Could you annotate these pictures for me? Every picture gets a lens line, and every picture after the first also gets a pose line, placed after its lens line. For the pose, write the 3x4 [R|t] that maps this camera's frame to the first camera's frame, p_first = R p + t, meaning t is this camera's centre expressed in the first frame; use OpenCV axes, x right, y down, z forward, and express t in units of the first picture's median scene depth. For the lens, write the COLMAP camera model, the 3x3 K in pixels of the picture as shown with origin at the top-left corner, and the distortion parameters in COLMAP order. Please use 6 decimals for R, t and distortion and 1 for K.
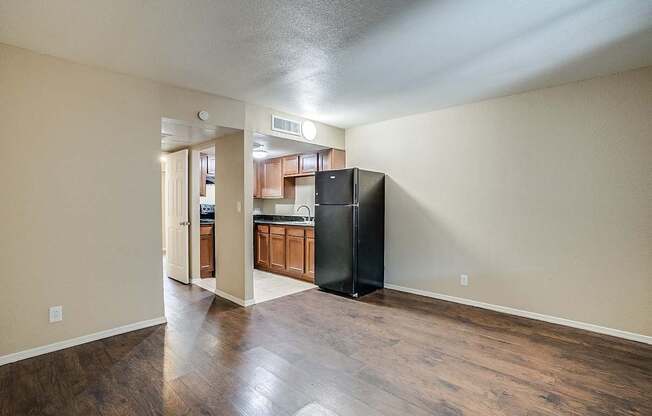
lens RADIAL K [[316.6, 0, 331.4], [0, 316.6, 216.9], [0, 0, 1]] dist [-0.020276, 0.000074]
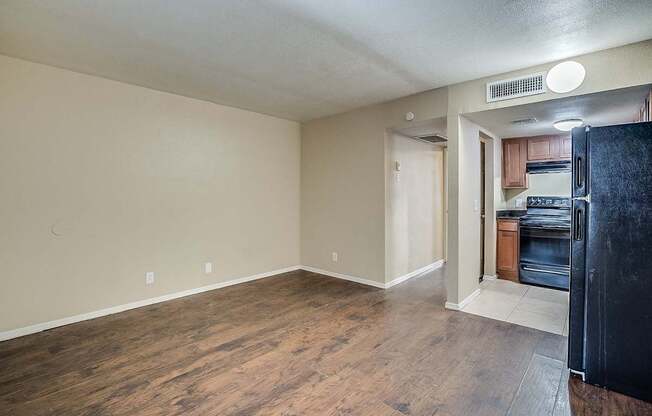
lens RADIAL K [[316.6, 0, 331.4], [0, 316.6, 216.9], [0, 0, 1]] dist [-0.020276, 0.000074]
pose [[0.017855, 0.053257, -0.998421, 0.603558], [-0.040944, 0.997782, 0.052491, -0.016290], [0.999002, 0.039942, 0.019996, 0.610361]]
